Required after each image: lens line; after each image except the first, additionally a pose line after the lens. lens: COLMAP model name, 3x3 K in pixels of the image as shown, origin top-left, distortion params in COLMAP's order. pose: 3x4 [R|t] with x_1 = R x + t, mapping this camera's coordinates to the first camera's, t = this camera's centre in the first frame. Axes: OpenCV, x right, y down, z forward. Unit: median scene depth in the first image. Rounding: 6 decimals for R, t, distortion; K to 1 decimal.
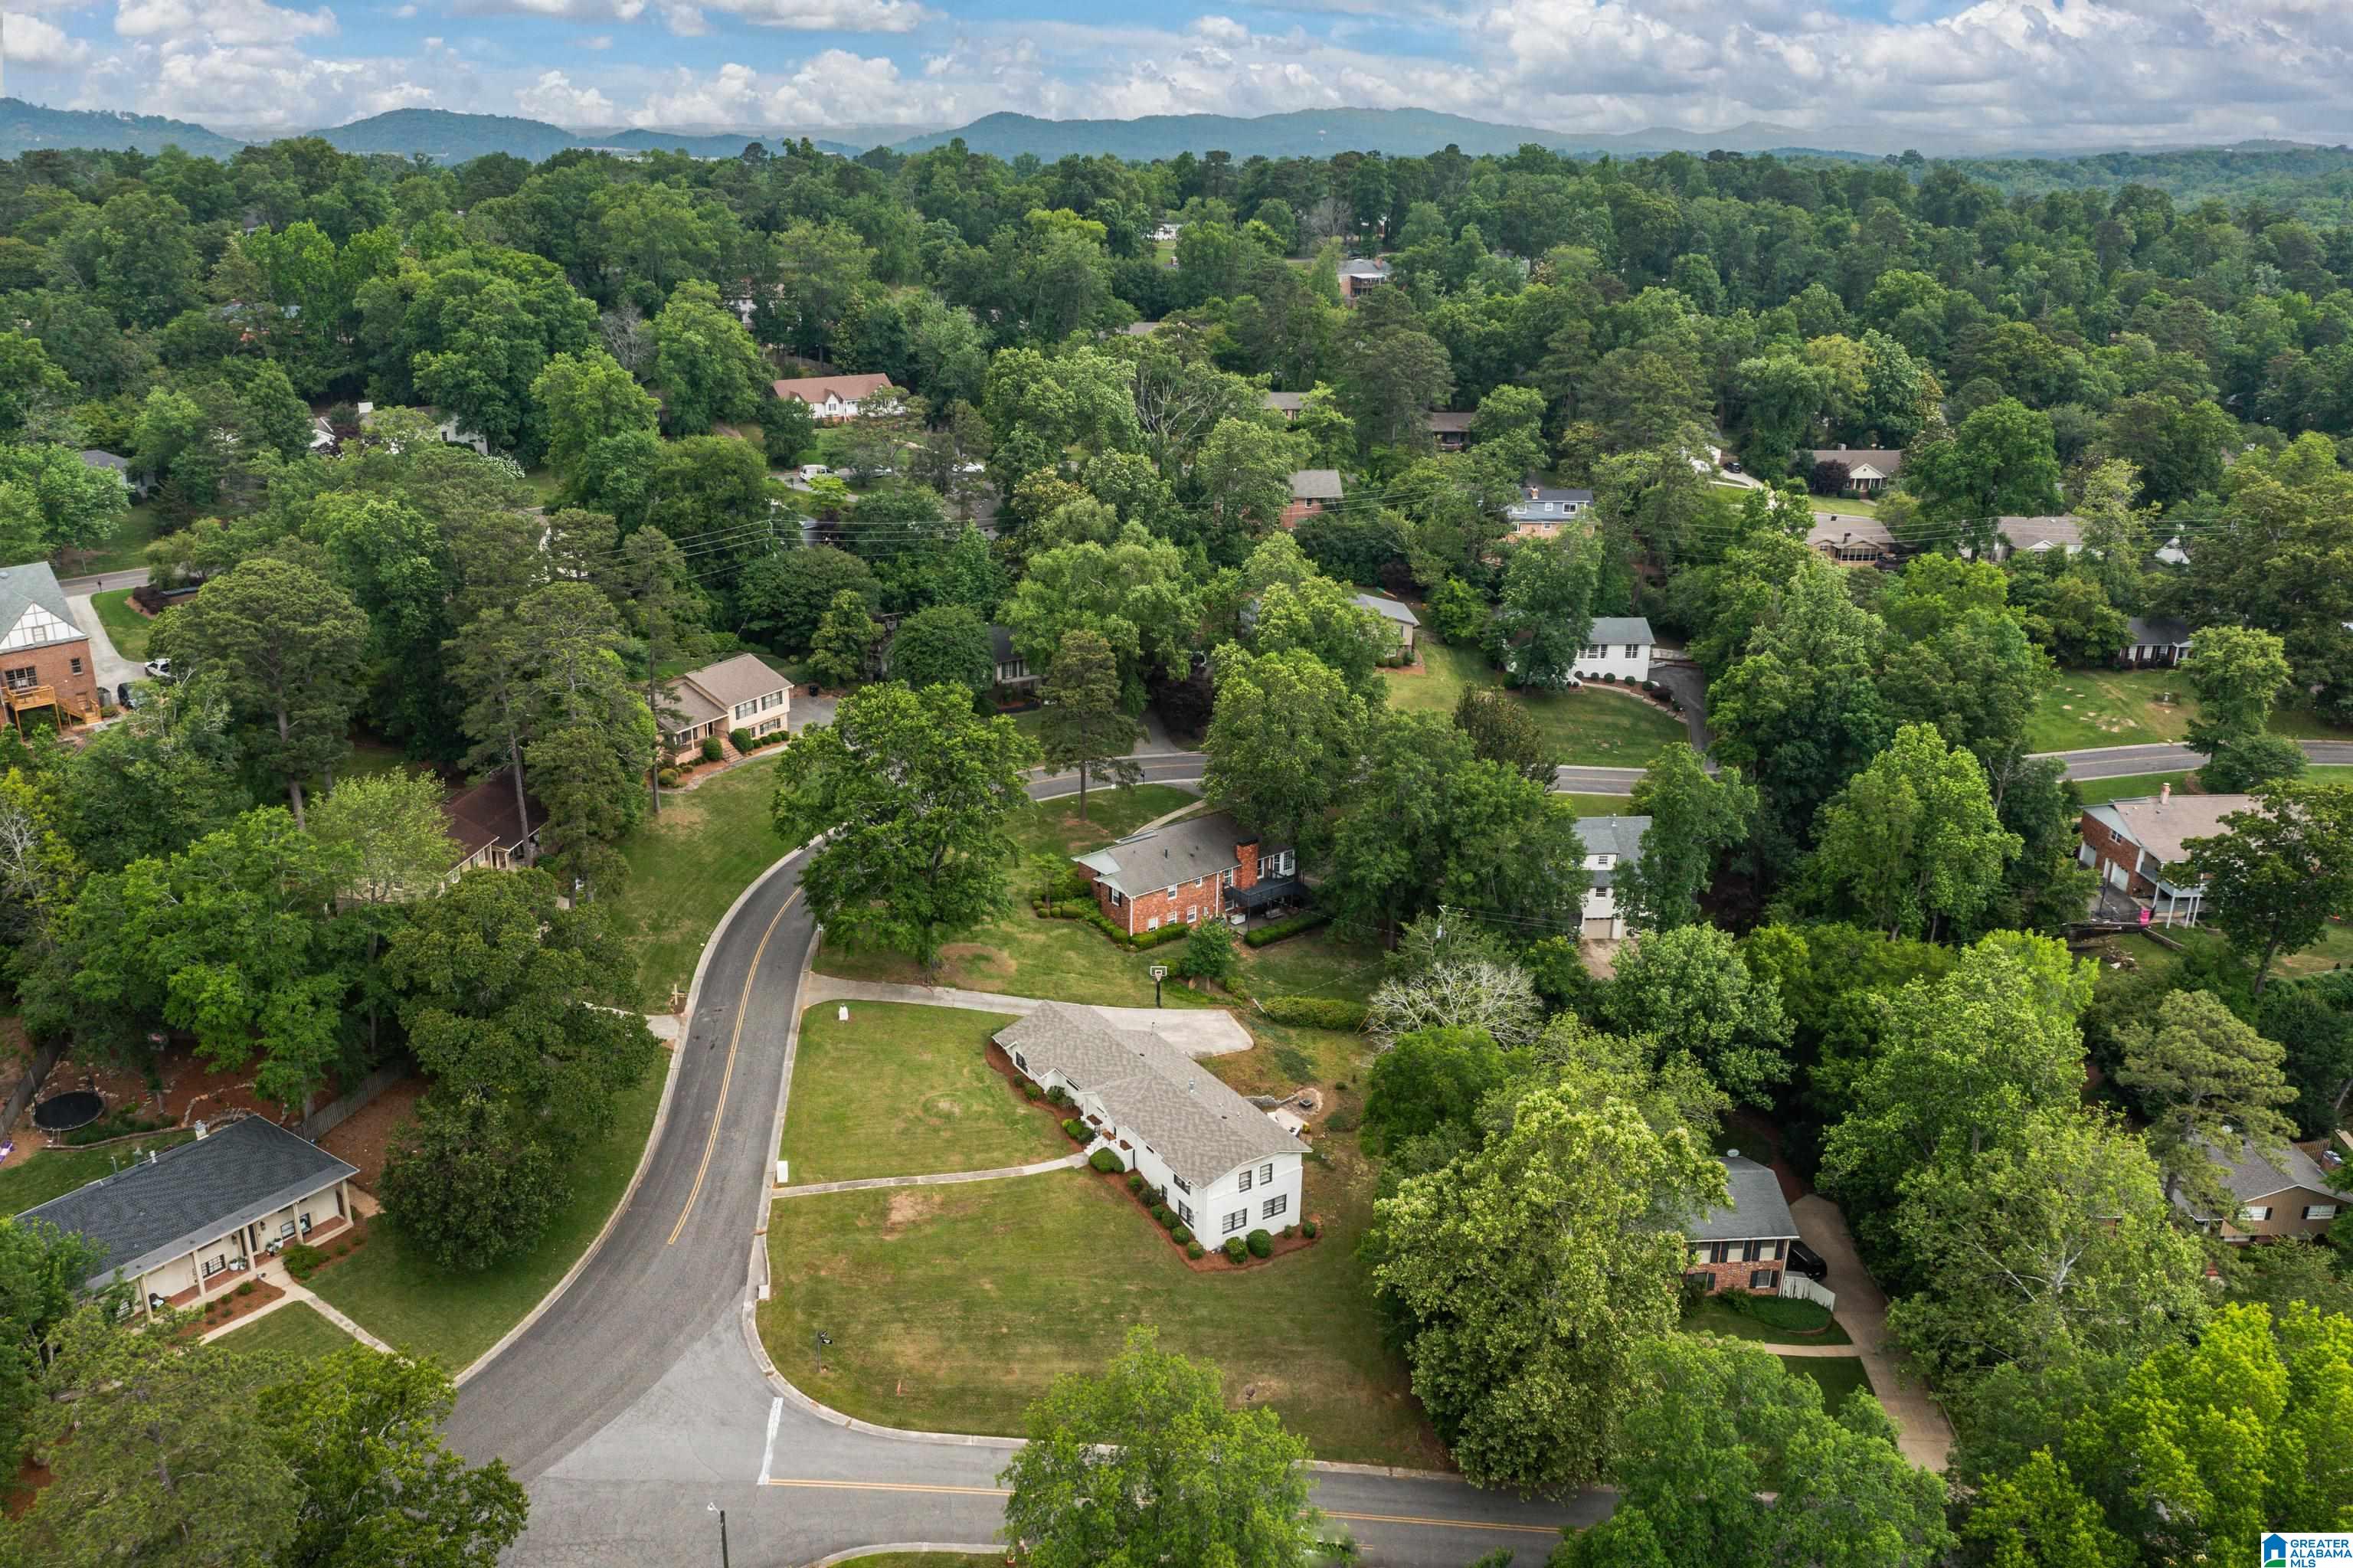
lens RADIAL K [[1855.4, 0, 1176.5], [0, 1855.4, 784.0], [0, 0, 1]] dist [-0.019565, -0.001066]
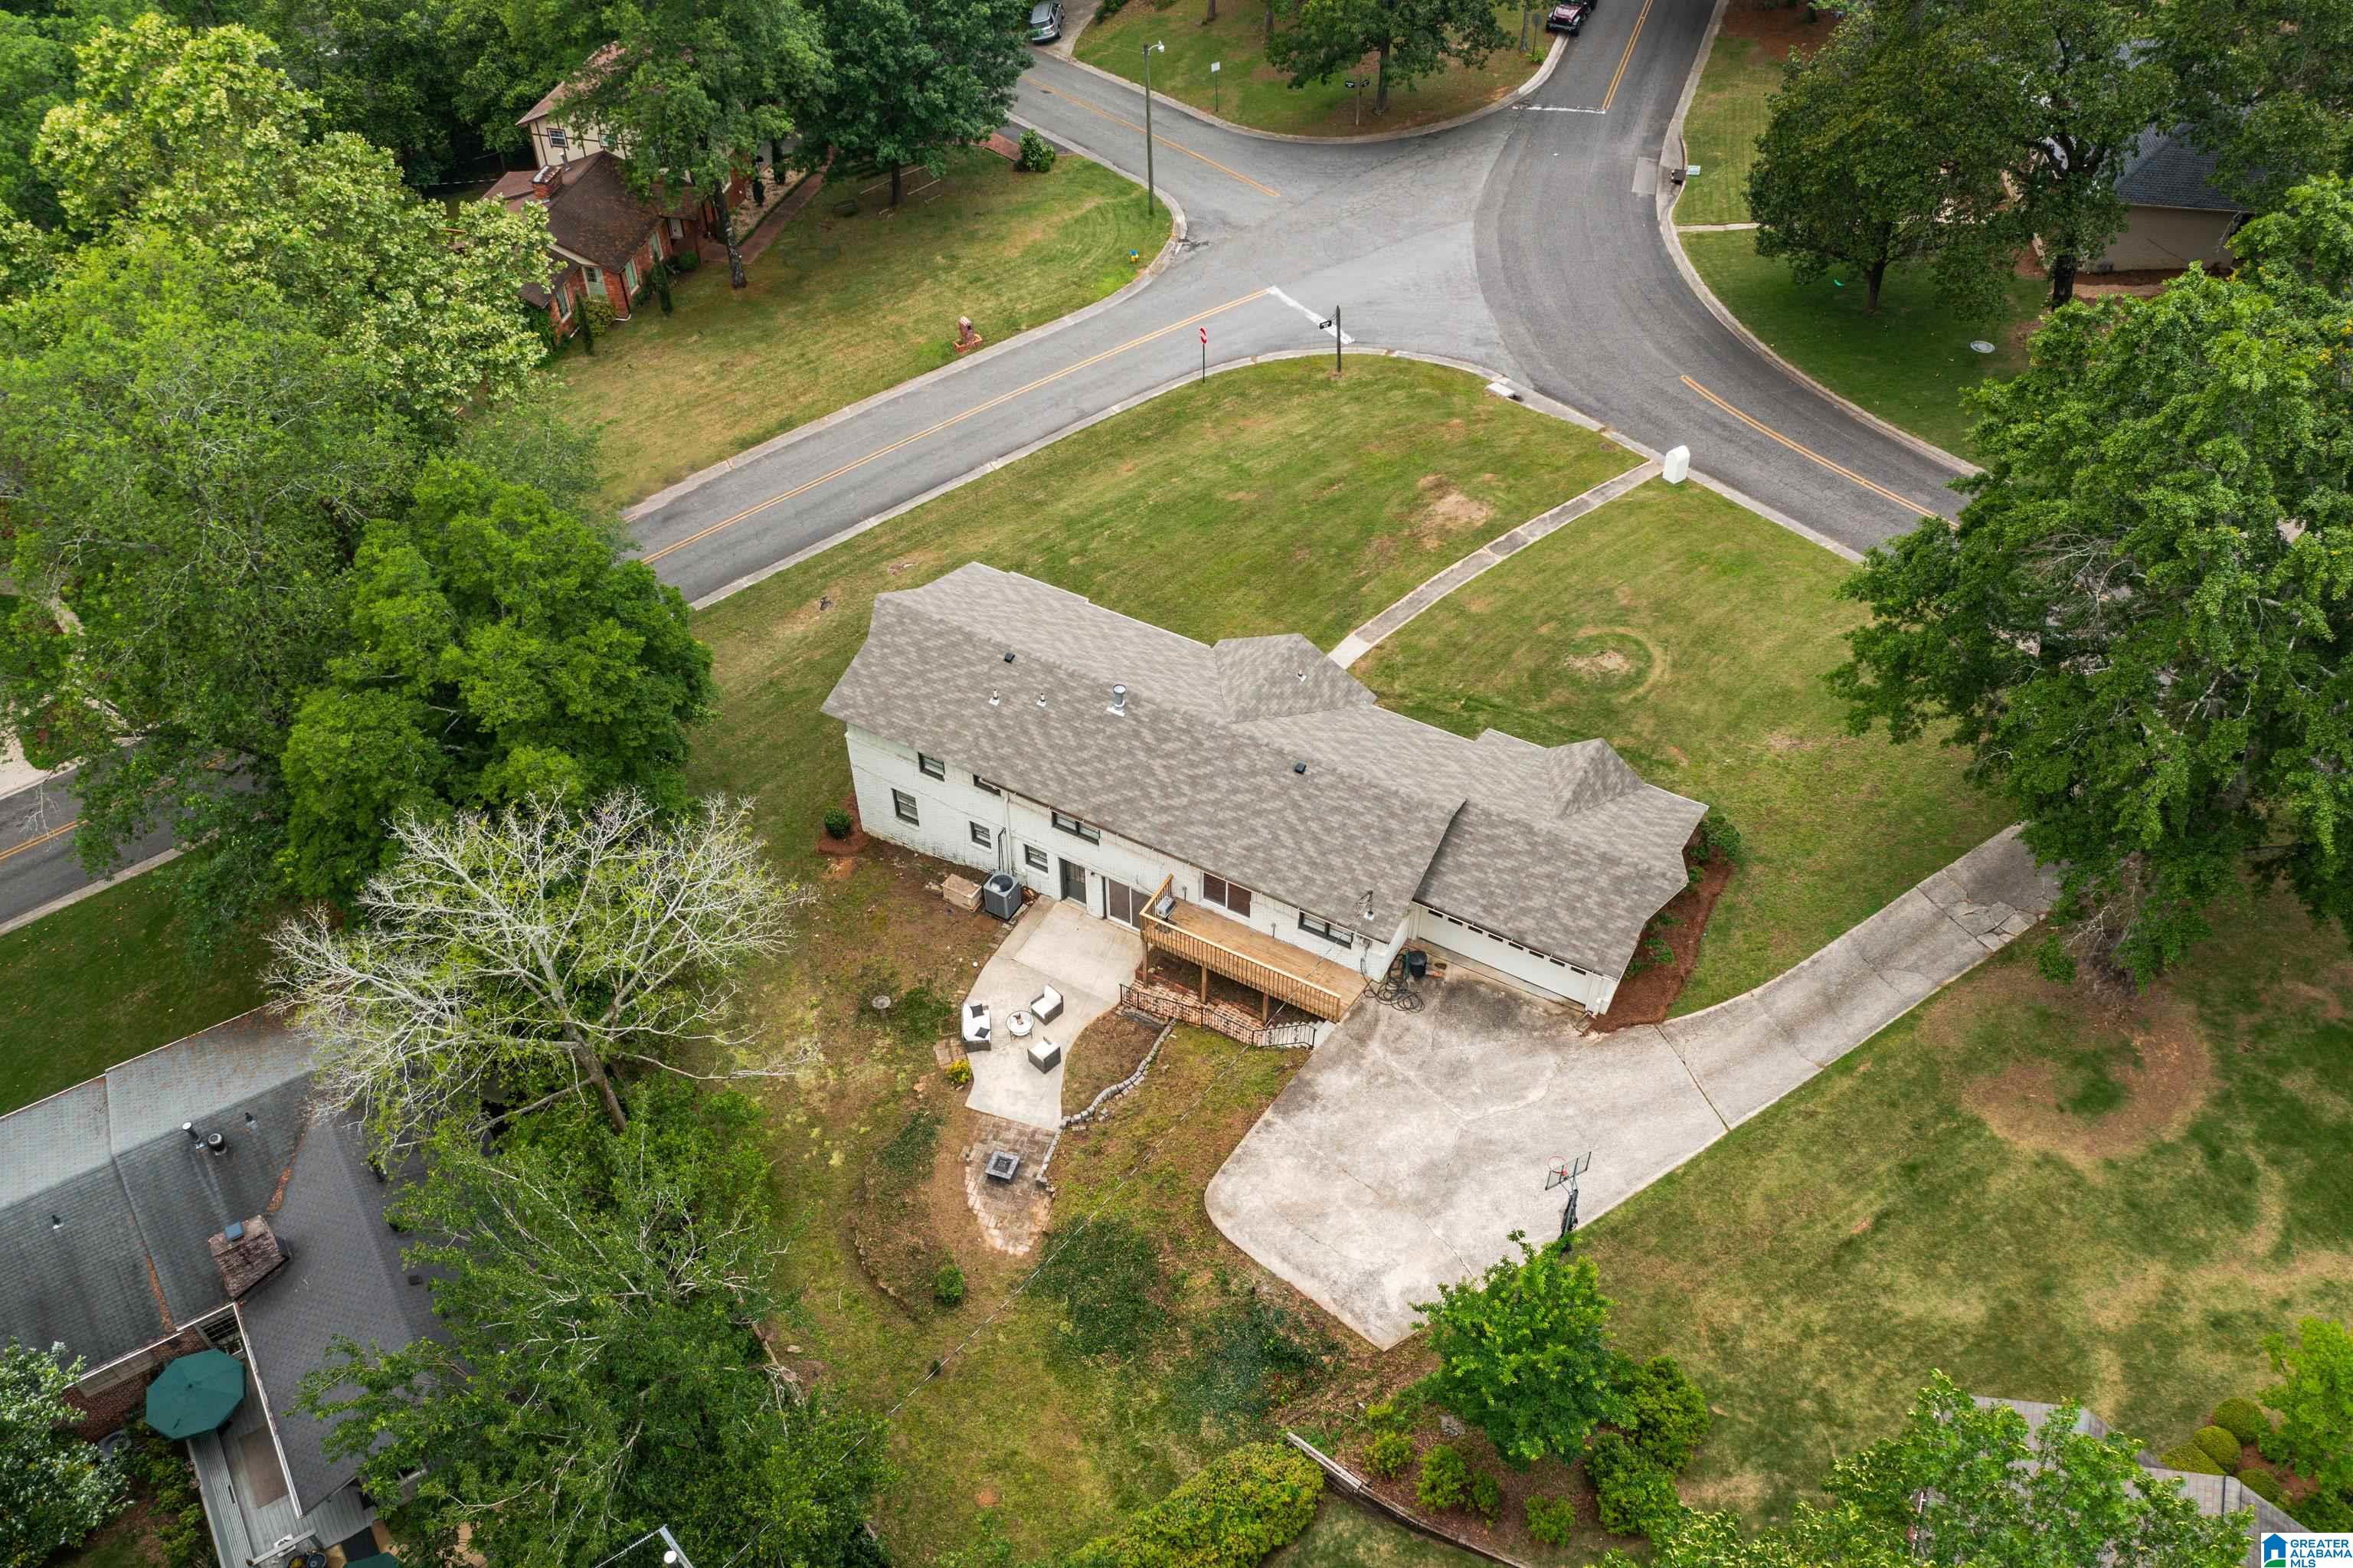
lens RADIAL K [[1855.4, 0, 1176.5], [0, 1855.4, 784.0], [0, 0, 1]] dist [-0.019565, -0.001066]
pose [[-0.884237, 0.313392, -0.346280, 0.139245], [-0.175239, 0.464638, 0.867988, -0.193200], [0.432916, 0.828189, -0.355932, 1.037312]]
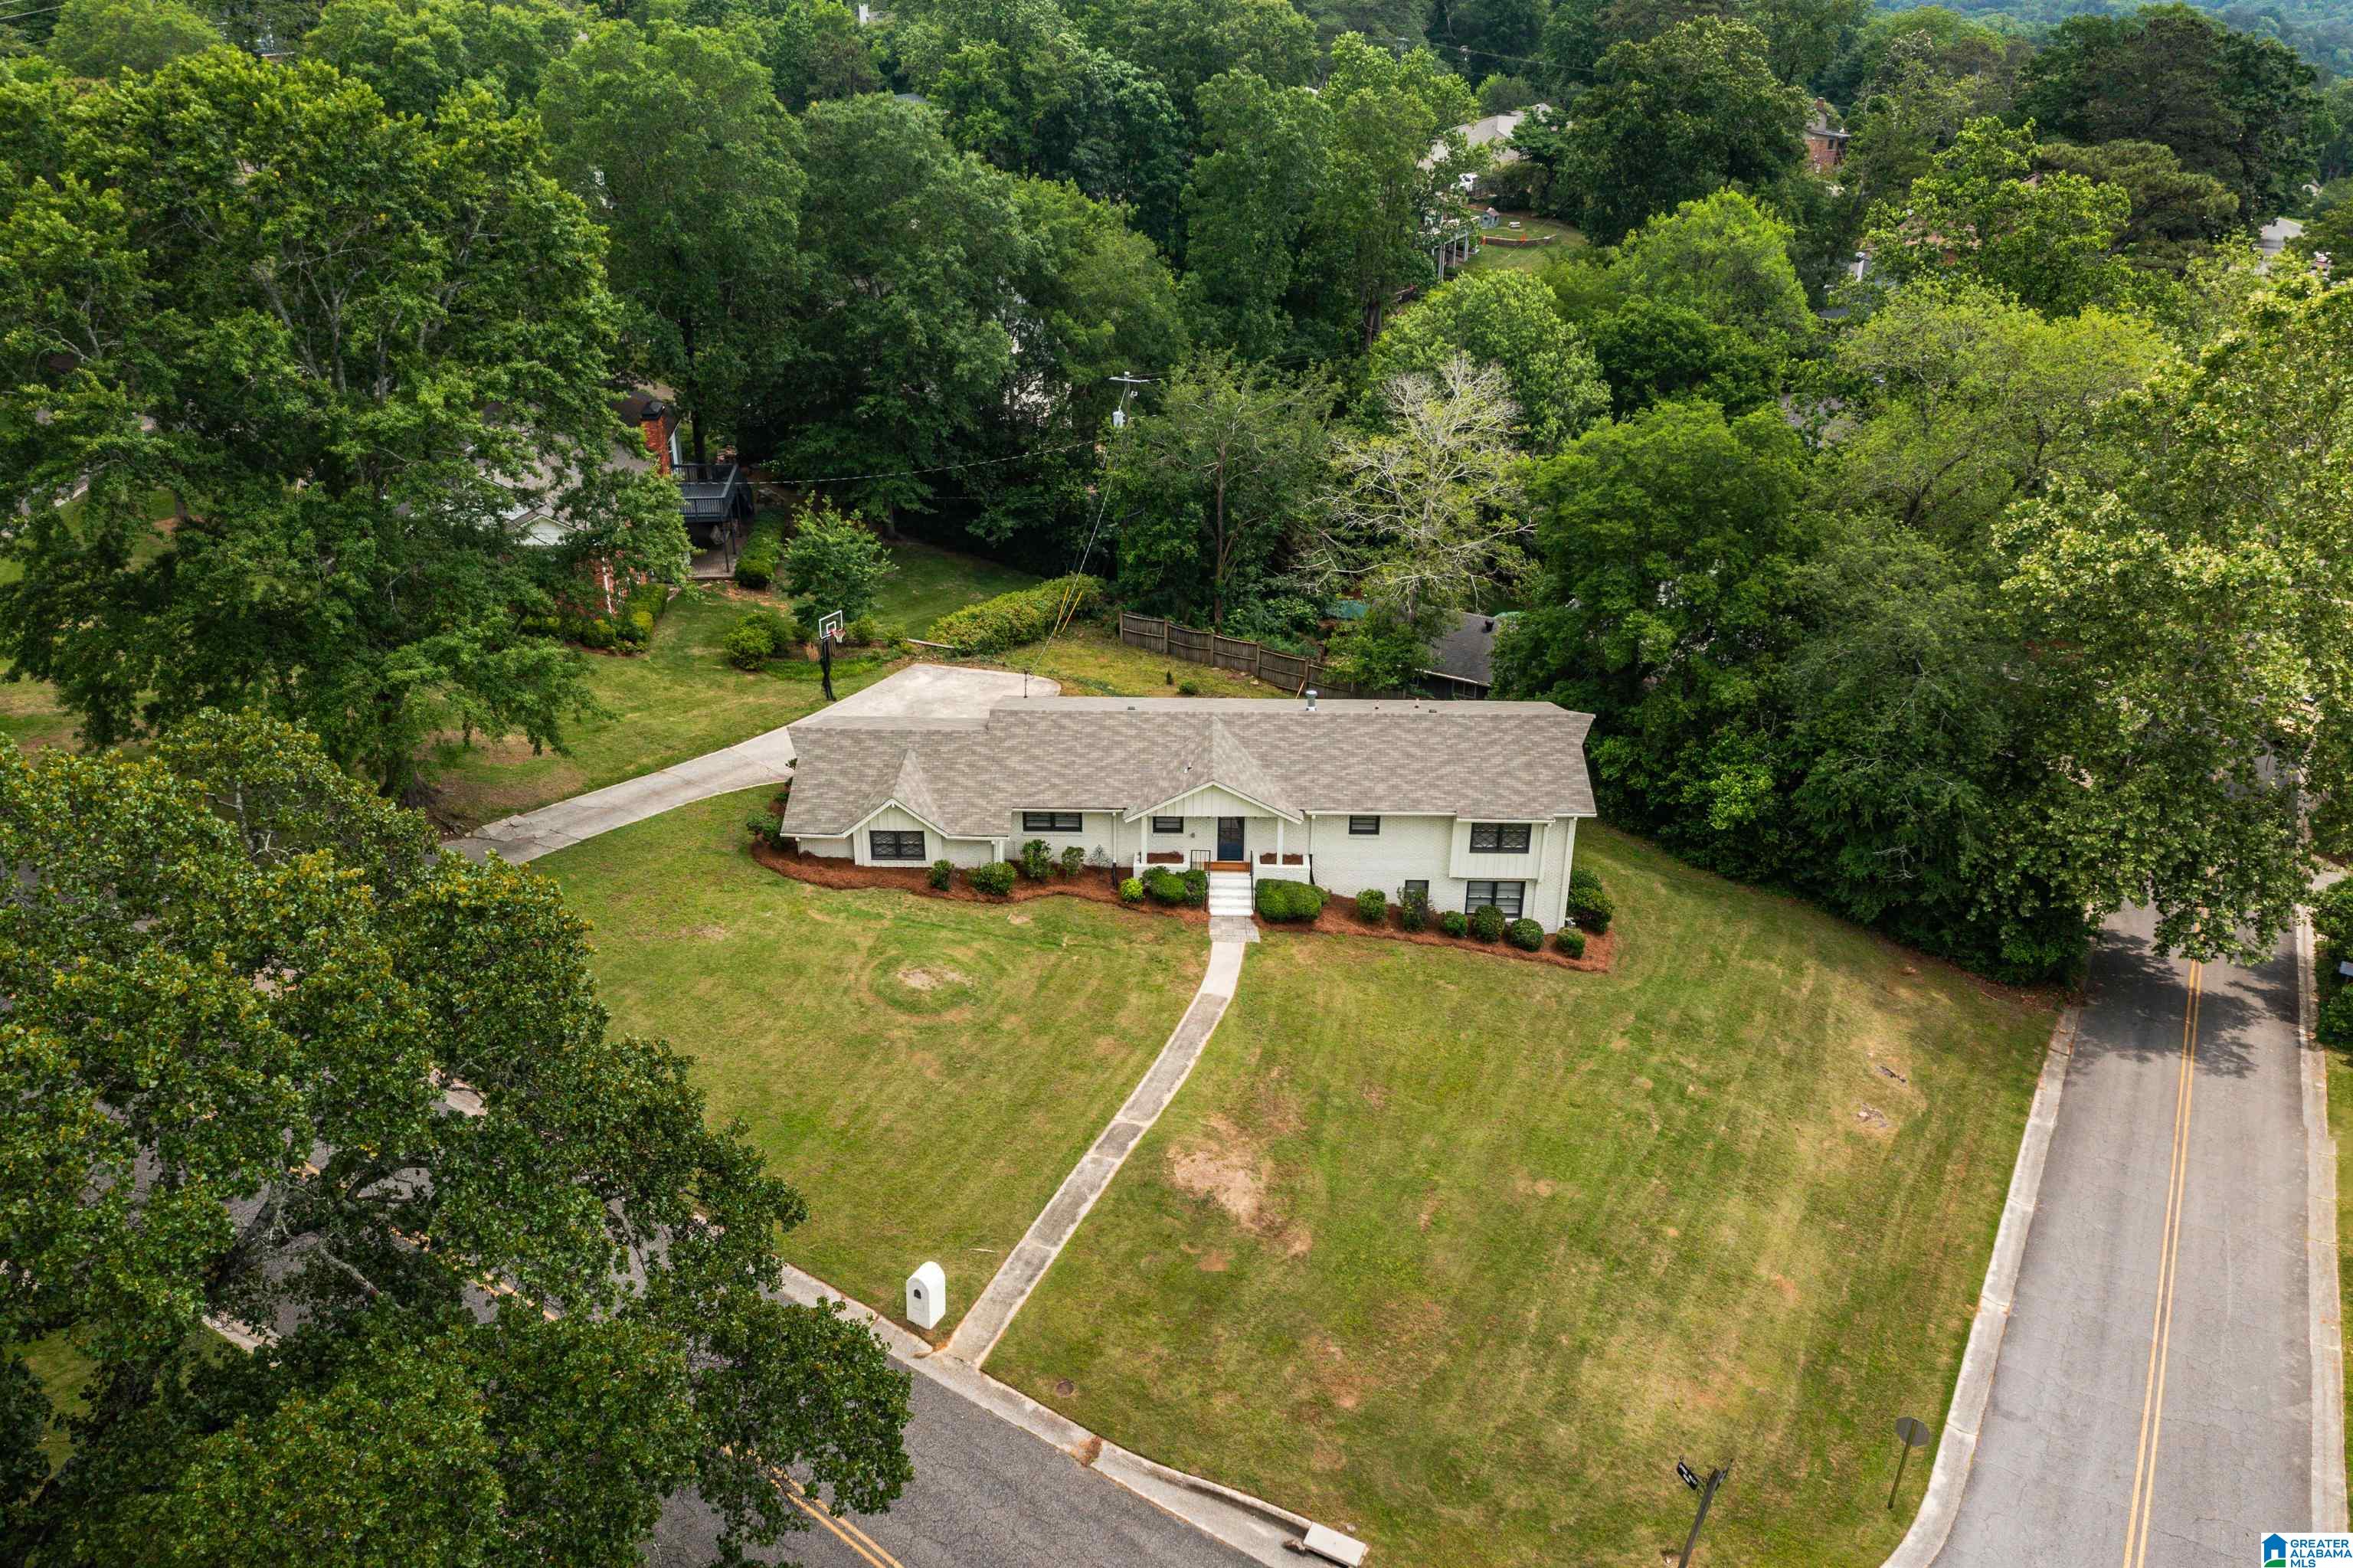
lens RADIAL K [[1855.4, 0, 1176.5], [0, 1855.4, 784.0], [0, 0, 1]] dist [-0.019565, -0.001066]
pose [[0.553550, -0.377301, 0.742446, -0.343958], [0.283733, 0.923595, 0.257814, 0.039041], [-0.782993, 0.067943, 0.618309, 0.630563]]
